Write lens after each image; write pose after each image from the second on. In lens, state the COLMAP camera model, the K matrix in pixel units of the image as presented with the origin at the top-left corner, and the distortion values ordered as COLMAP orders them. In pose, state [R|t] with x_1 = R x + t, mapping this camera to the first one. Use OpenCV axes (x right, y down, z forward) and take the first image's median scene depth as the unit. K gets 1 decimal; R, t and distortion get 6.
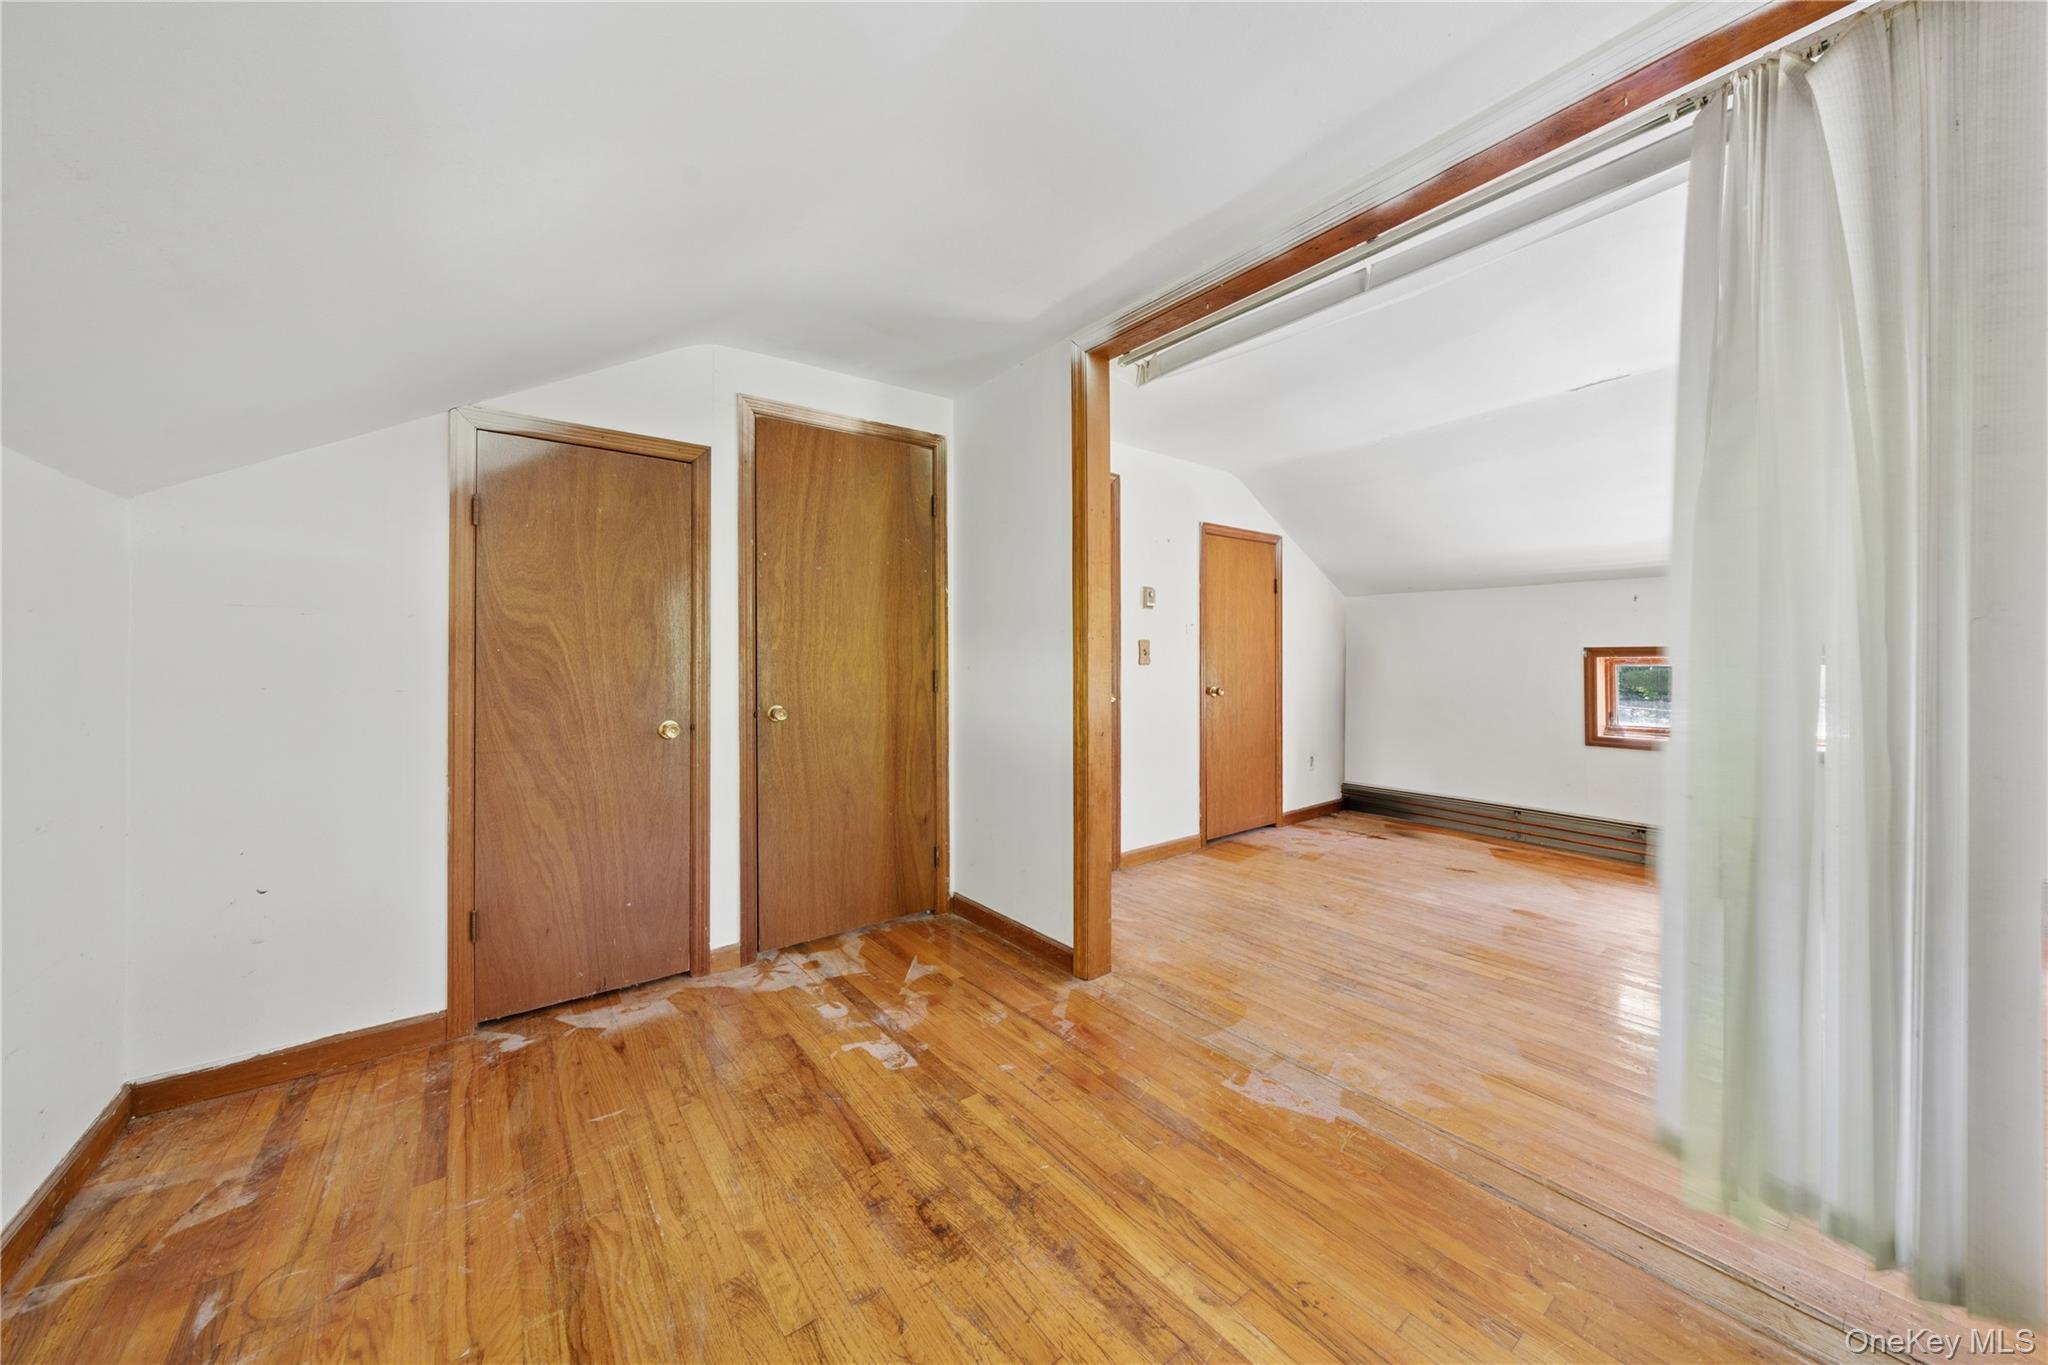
lens RADIAL K [[708.1, 0, 1016.0], [0, 708.1, 650.6], [0, 0, 1]] dist [-0.001727, -0.000256]
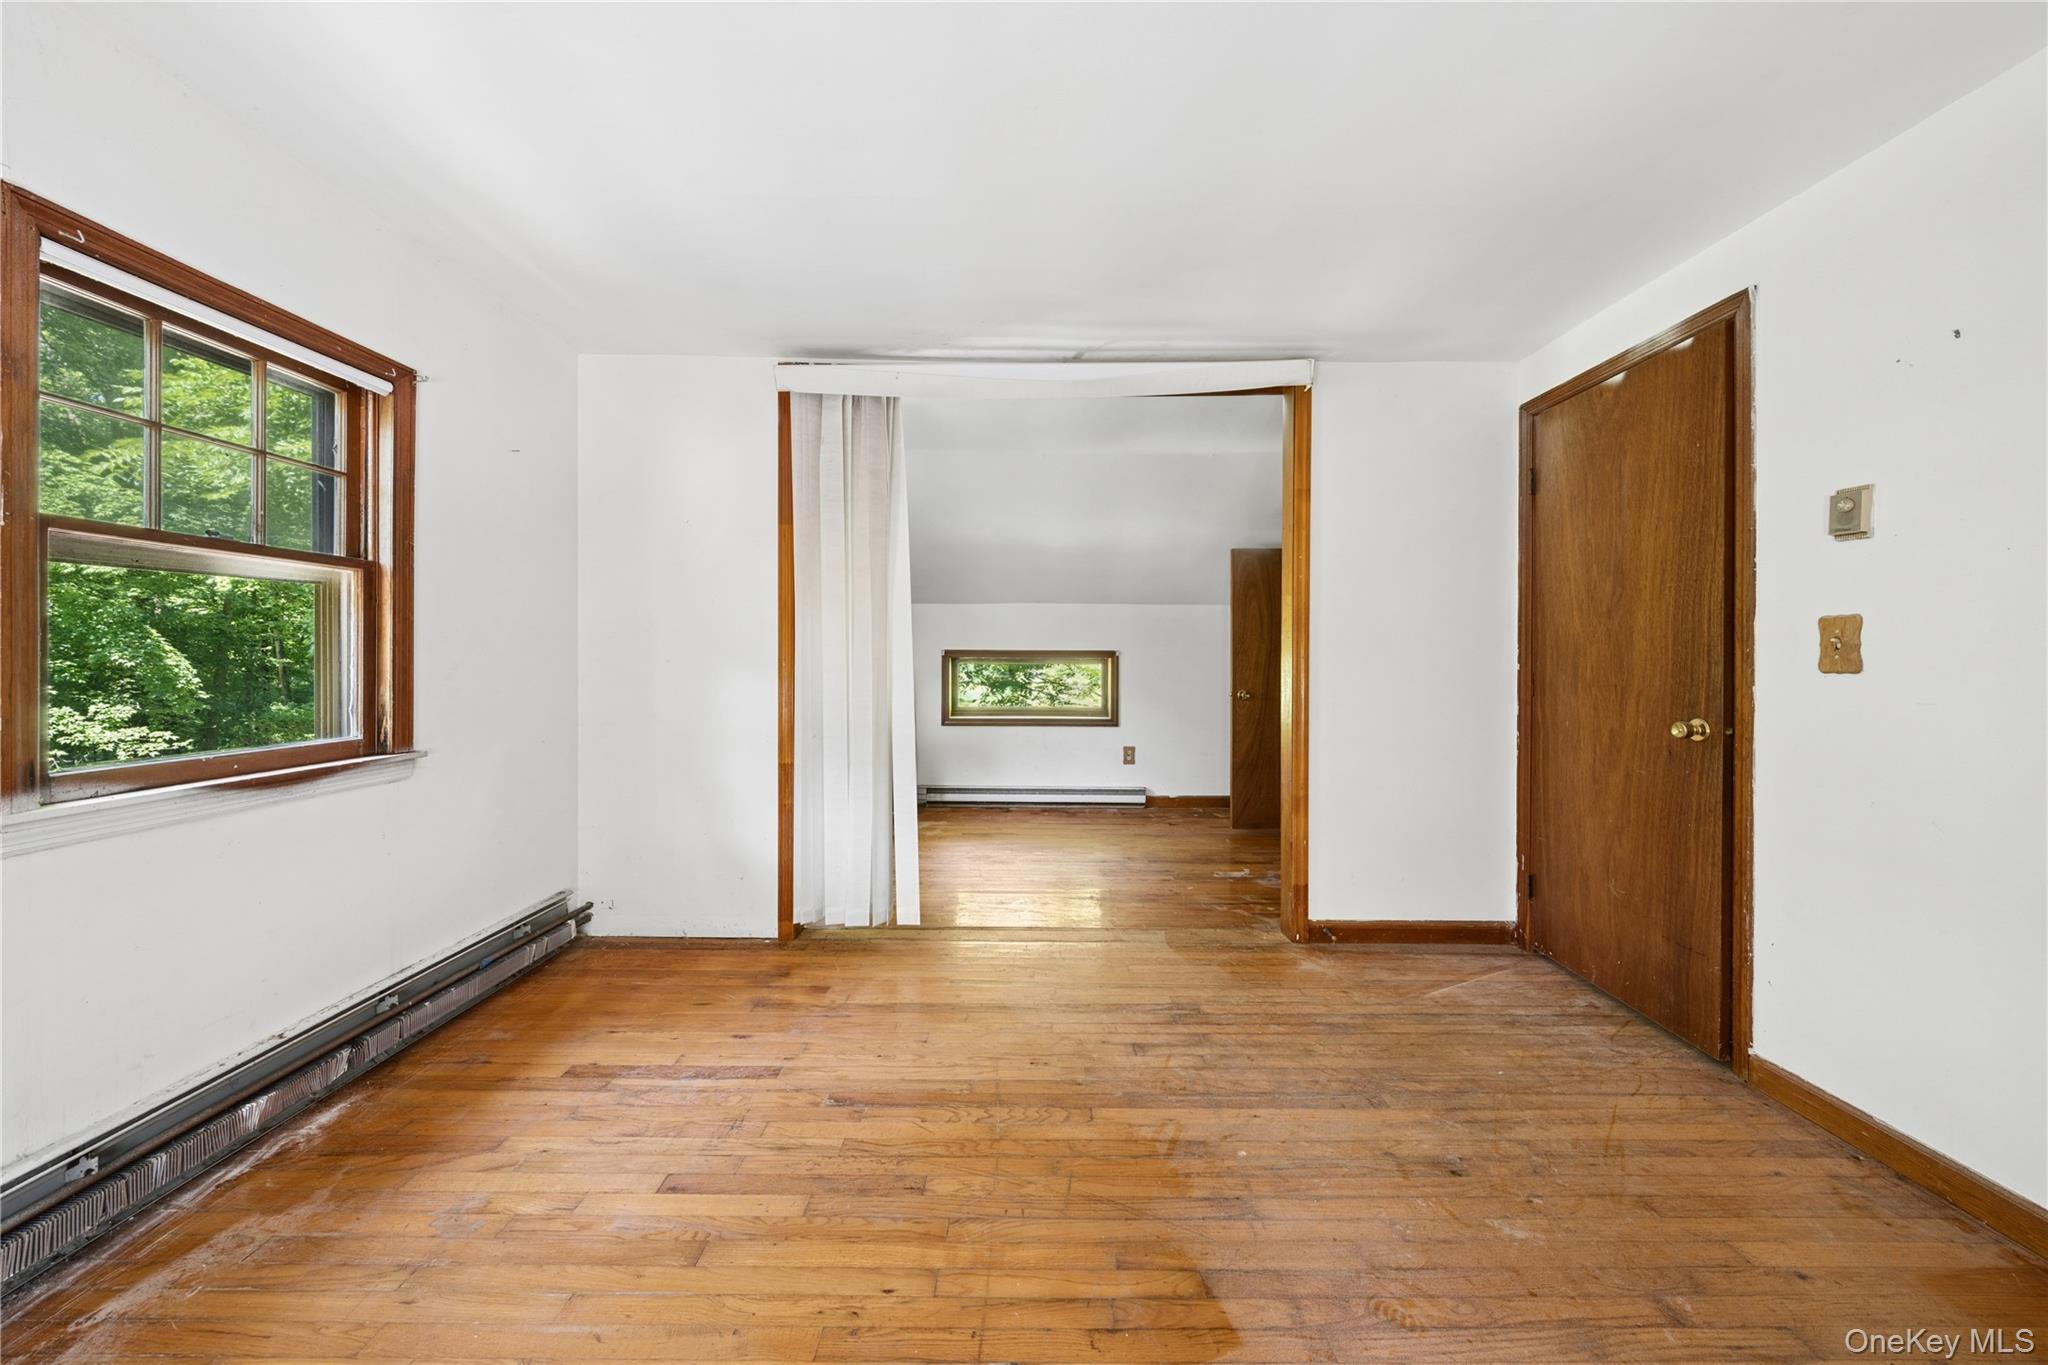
lens RADIAL K [[702.0, 0, 1027.3], [0, 702.0, 669.2], [0, 0, 1]] dist [-0.001308, -0.000118]
pose [[-0.602096, 0.015588, -0.798271, 1.499628], [0.004848, 0.999862, 0.015869, 0.012242], [0.798409, 0.005685, -0.602089, 1.598211]]
